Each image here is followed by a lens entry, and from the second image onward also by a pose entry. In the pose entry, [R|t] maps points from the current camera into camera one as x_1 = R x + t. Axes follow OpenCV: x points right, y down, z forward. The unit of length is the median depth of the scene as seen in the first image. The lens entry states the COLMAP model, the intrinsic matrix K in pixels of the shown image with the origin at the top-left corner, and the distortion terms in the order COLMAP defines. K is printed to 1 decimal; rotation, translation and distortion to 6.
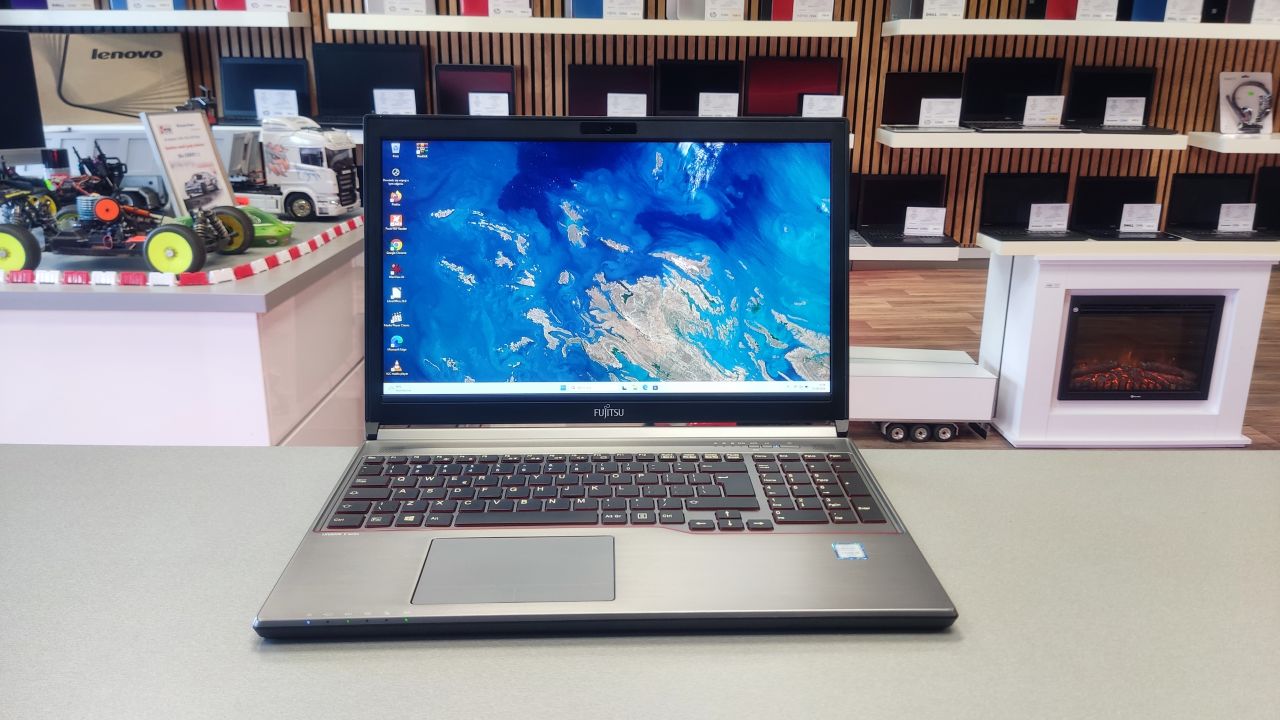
lens RADIAL K [[964.1, 0, 651.7], [0, 964.1, 354.7], [0, 0, 1]] dist [0.086104, -0.154651]
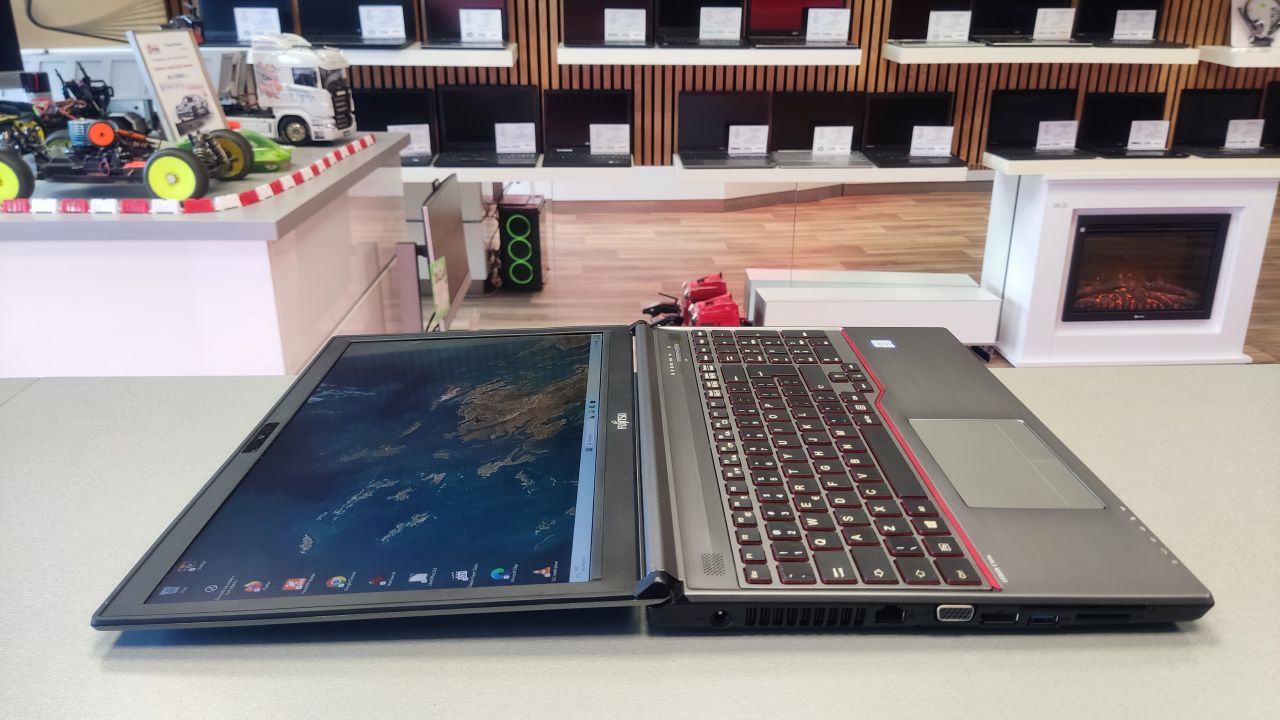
lens RADIAL K [[964.1, 0, 646.7], [0, 964.1, 356.7], [0, 0, 1]] dist [0.086104, -0.154651]
pose [[0.999693, -0.015773, 0.019091, -0.045048], [0.014325, 0.997172, 0.073770, 0.004601], [-0.020200, -0.073474, 0.997093, 0.026039]]
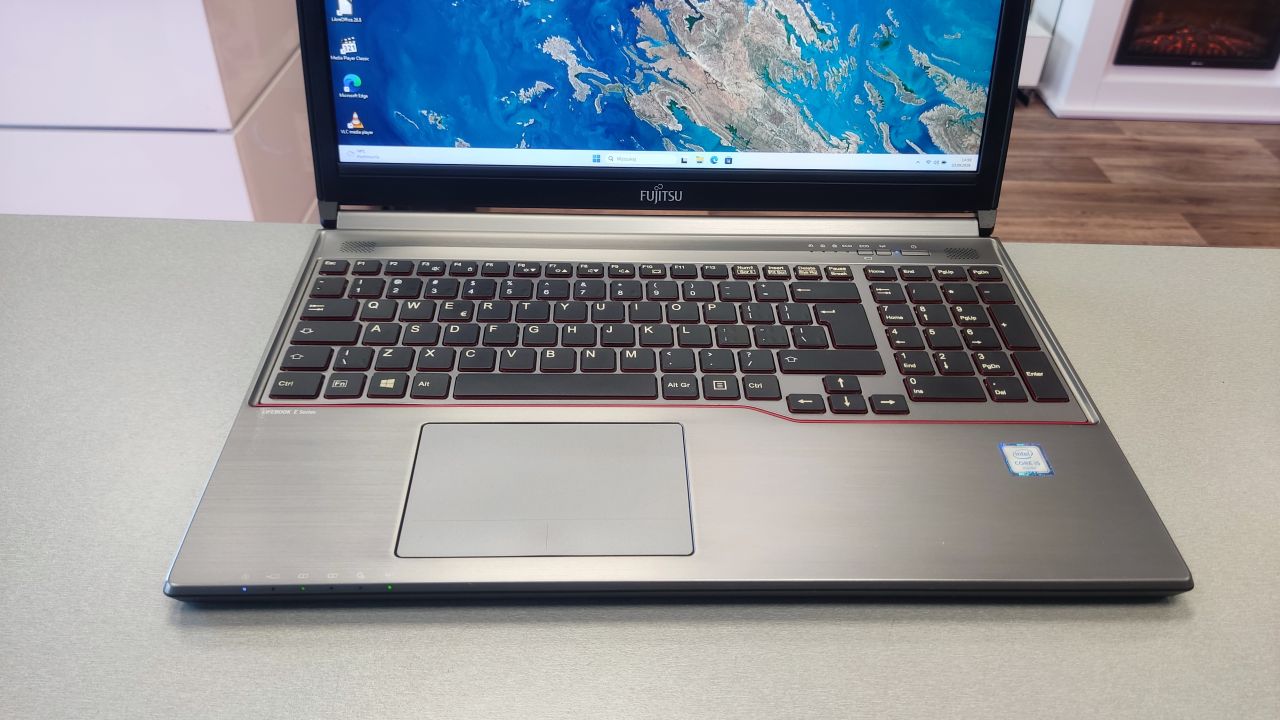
lens RADIAL K [[964.1, 0, 648.9], [0, 964.1, 361.5], [0, 0, 1]] dist [0.086104, -0.154651]
pose [[0.999704, 0.023640, 0.005667, -0.019020], [-0.024076, 0.930576, 0.365306, -0.029846], [0.003362, -0.365335, 0.930870, 0.102321]]
